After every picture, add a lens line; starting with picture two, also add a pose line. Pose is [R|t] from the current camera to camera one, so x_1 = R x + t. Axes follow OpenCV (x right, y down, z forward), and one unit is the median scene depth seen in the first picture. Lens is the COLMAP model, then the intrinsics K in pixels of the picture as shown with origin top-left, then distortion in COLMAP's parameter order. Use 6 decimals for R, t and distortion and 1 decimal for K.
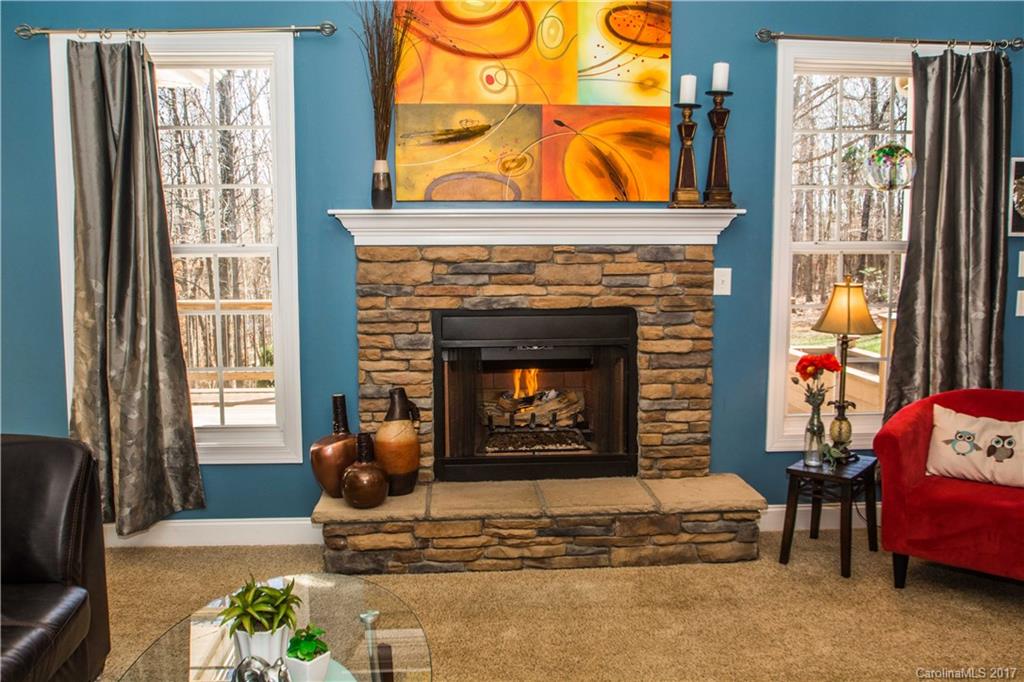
lens RADIAL K [[853.1, 0, 512.1], [0, 853.1, 339.8], [0, 0, 1]] dist [-0.051934, 0.004206]
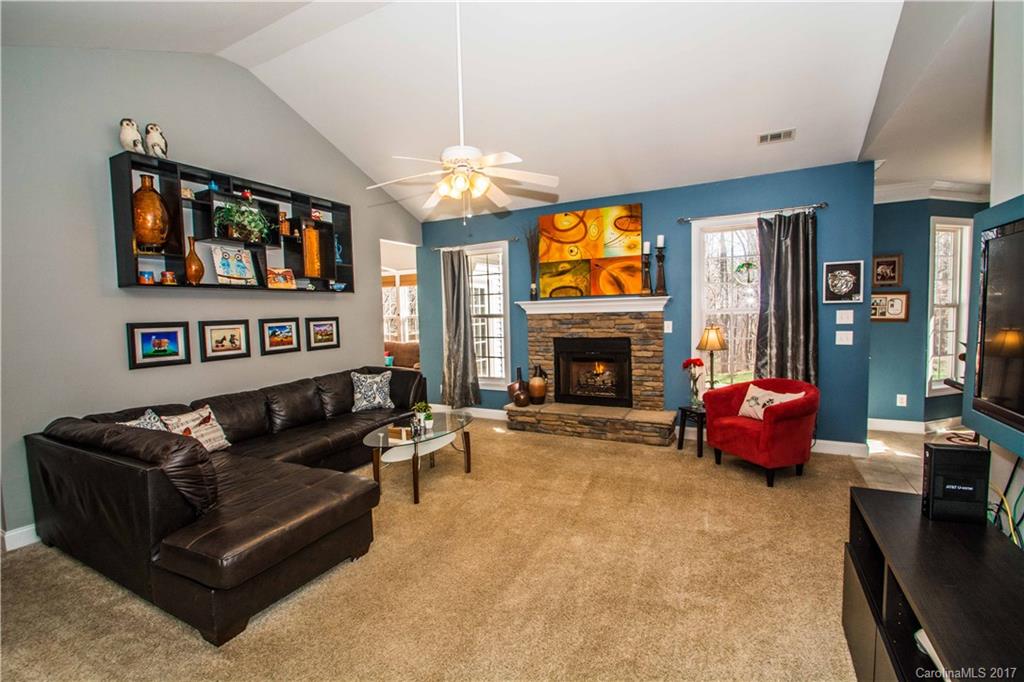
lens RADIAL K [[446.0, 0, 508.6], [0, 446.0, 339.4], [0, 0, 1]] dist [0.004253, -0.000268]
pose [[0.849433, 0.013750, -0.527517, 0.539949], [-0.034584, 0.998962, -0.029651, 0.017740], [0.526562, 0.043431, 0.849027, -0.274645]]
